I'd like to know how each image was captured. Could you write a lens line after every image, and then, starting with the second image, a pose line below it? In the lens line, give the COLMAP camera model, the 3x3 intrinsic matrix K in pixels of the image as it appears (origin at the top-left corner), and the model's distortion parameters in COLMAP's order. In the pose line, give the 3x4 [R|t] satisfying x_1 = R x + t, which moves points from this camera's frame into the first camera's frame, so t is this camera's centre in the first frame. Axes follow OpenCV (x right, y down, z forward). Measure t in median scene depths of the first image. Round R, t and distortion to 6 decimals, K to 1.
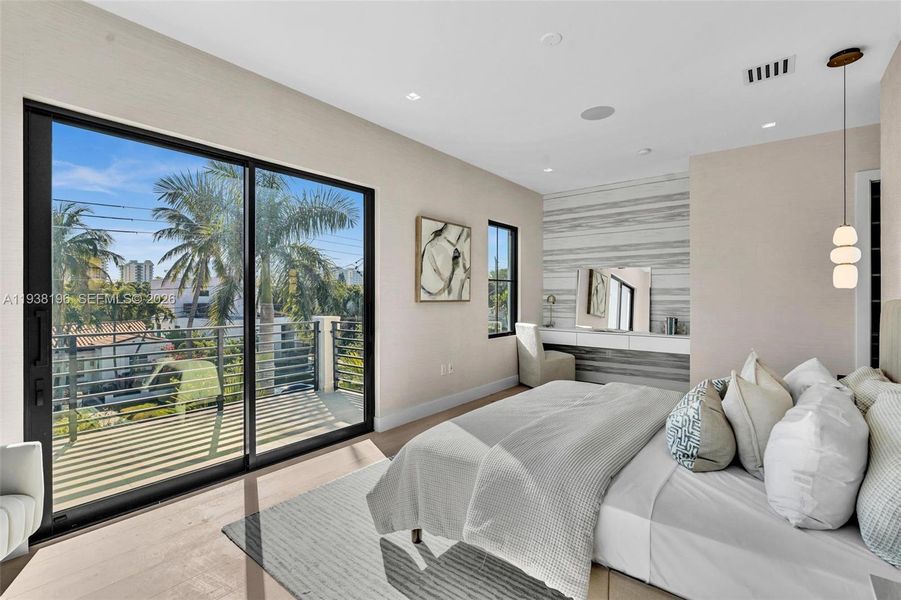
lens RADIAL K [[381.4, 0, 450.5], [0, 381.4, 300.0], [0, 0, 1]] dist [0.000308, -0.018269]
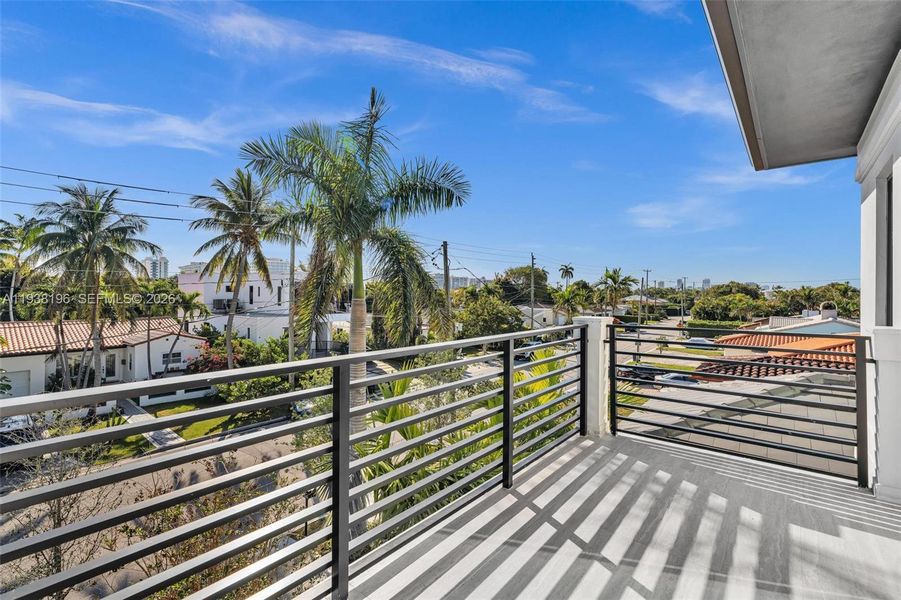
lens RADIAL K [[400.0, 0, 450.3], [0, 400.0, 295.1], [0, 0, 1]] dist [-0.000841, 0.000111]
pose [[0.998301, 0.001967, -0.058238, -0.106037], [-0.002098, 0.999995, -0.002194, 0.001798], [0.058233, 0.002313, 0.998300, 0.064051]]
